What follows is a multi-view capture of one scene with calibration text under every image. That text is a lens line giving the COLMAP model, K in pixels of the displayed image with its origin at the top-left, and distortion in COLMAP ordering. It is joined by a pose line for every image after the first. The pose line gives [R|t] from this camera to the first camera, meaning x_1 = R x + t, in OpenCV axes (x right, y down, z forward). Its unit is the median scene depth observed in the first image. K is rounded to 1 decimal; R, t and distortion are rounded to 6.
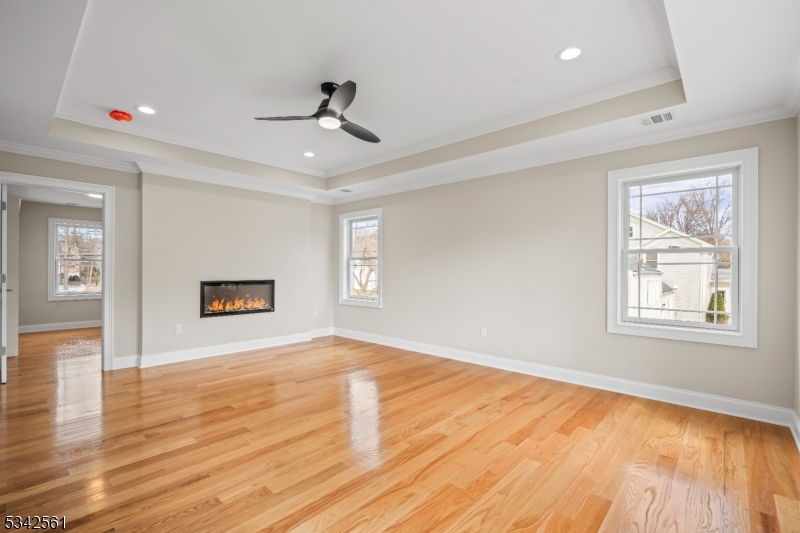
lens RADIAL K [[365.7, 0, 396.6], [0, 365.7, 267.2], [0, 0, 1]] dist [-0.007561, -0.000226]
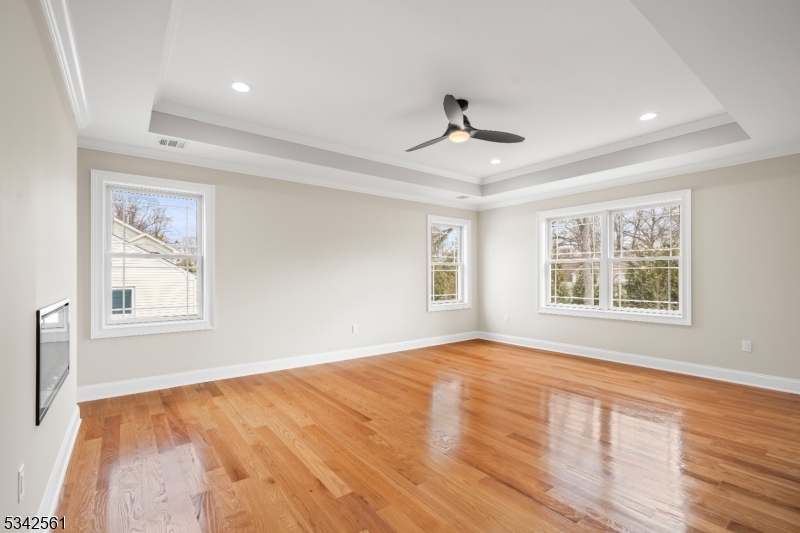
lens RADIAL K [[365.7, 0, 406.2], [0, 365.7, 272.3], [0, 0, 1]] dist [-0.007561, -0.000226]
pose [[0.156319, 0.002299, 0.987704, -0.734644], [-0.003551, 0.999992, -0.001766, 0.004799], [-0.987700, -0.003232, 0.156326, 0.580124]]
